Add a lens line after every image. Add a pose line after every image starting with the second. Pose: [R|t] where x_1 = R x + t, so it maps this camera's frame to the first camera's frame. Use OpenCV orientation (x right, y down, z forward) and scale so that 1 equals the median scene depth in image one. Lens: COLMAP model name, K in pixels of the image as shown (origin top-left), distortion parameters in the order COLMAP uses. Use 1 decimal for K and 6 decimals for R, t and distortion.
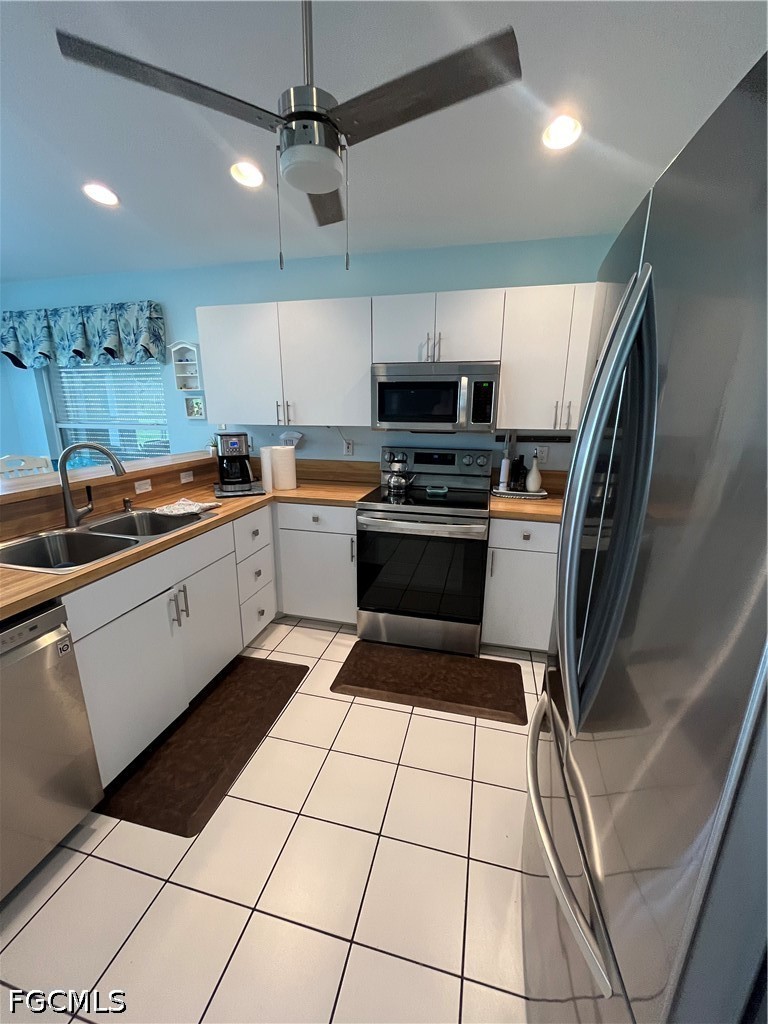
lens RADIAL K [[410.8, 0, 385.7], [0, 410.8, 512.9], [0, 0, 1]] dist [-0.005268, 0.000847]
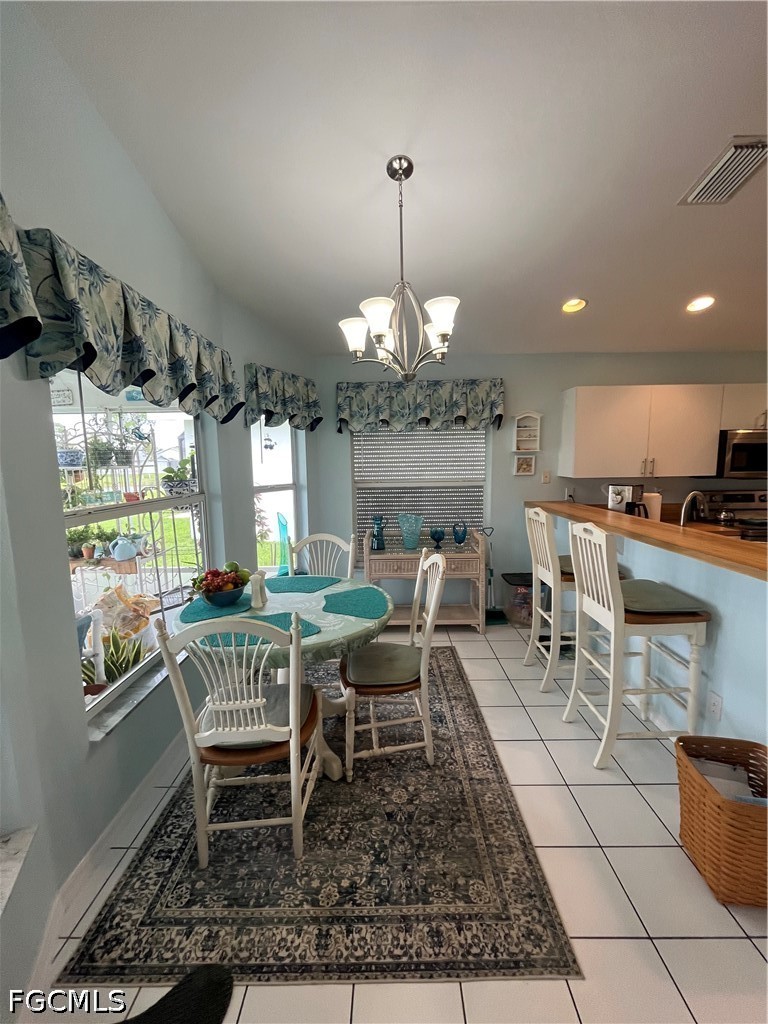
lens RADIAL K [[410.8, 0, 385.7], [0, 410.8, 512.9], [0, 0, 1]] dist [-0.005268, 0.000847]
pose [[0.972519, -0.049125, 0.227583, -1.368575], [0.078660, 0.989336, -0.122582, -0.012126], [-0.219135, 0.137116, 0.966012, -0.031694]]
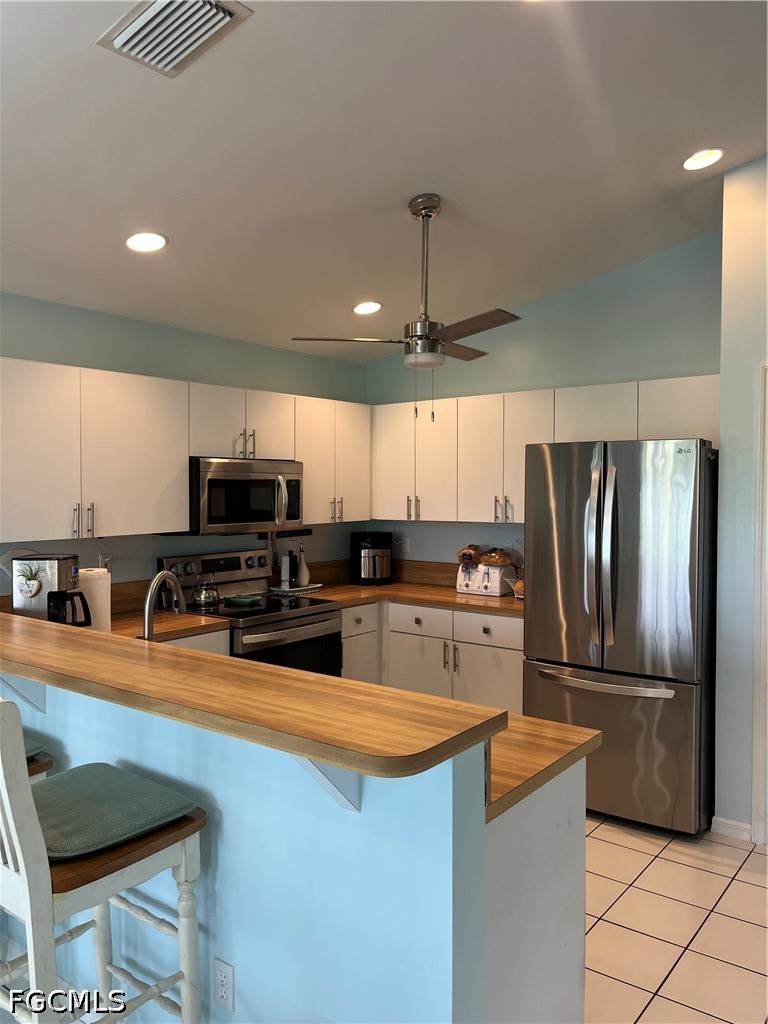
lens RADIAL K [[774.5, 0, 384.0], [0, 774.5, 512.0], [0, 0, 1]] dist [0.010817, -0.003555]
pose [[0.397428, -0.039156, 0.916798, -1.243019], [0.229555, 0.971565, -0.058016, -0.072543], [-0.888457, 0.233513, 0.395115, 0.063231]]
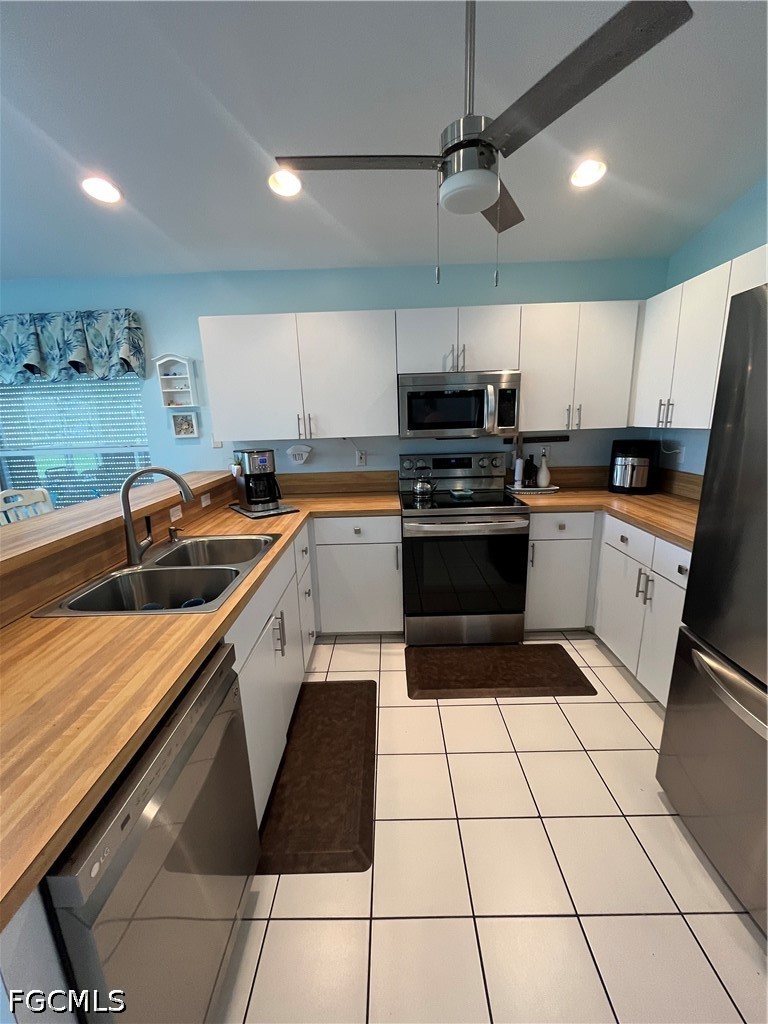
lens RADIAL K [[410.8, 0, 385.7], [0, 410.8, 512.9], [0, 0, 1]] dist [-0.005268, 0.000847]
pose [[0.971115, -0.090080, 0.220953, -0.302942], [0.095317, 0.995360, -0.013131, -0.008602], [-0.218745, 0.033813, 0.975196, 0.018701]]
